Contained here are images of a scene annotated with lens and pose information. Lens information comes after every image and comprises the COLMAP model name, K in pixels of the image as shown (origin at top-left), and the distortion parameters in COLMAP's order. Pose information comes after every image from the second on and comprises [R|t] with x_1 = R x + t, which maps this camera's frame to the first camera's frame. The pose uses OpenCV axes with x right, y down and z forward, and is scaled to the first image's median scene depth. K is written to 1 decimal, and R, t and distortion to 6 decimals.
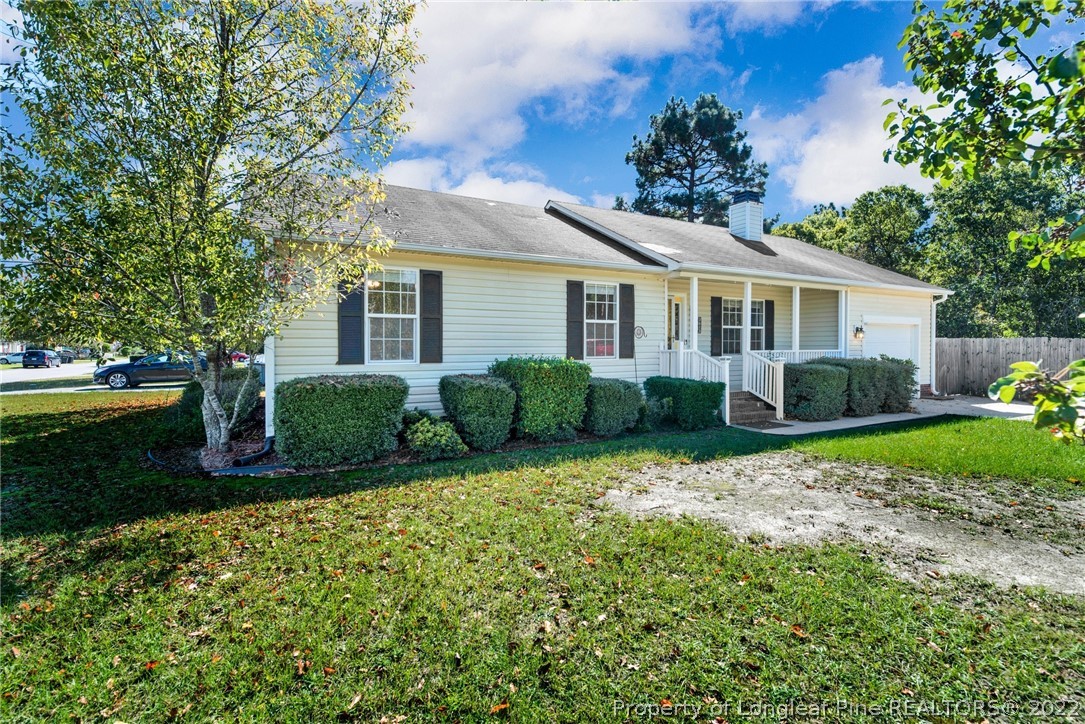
lens RADIAL K [[493.3, 0, 542.5], [0, 493.3, 362.0], [0, 0, 1]] dist [0.002713, 0.000289]
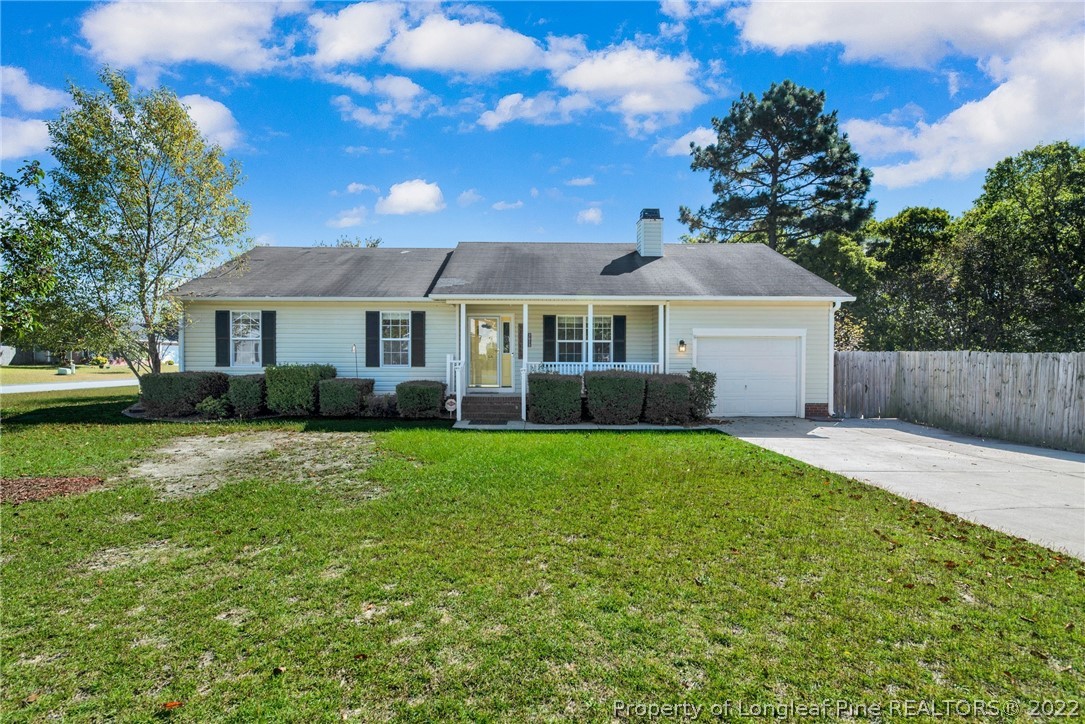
lens RADIAL K [[493.3, 0, 542.5], [0, 493.3, 362.0], [0, 0, 1]] dist [0.002713, 0.000289]
pose [[0.882356, 0.012600, -0.470414, 1.108240], [-0.021741, 0.999666, -0.014004, -0.008346], [0.470080, 0.022584, 0.882335, -0.026287]]
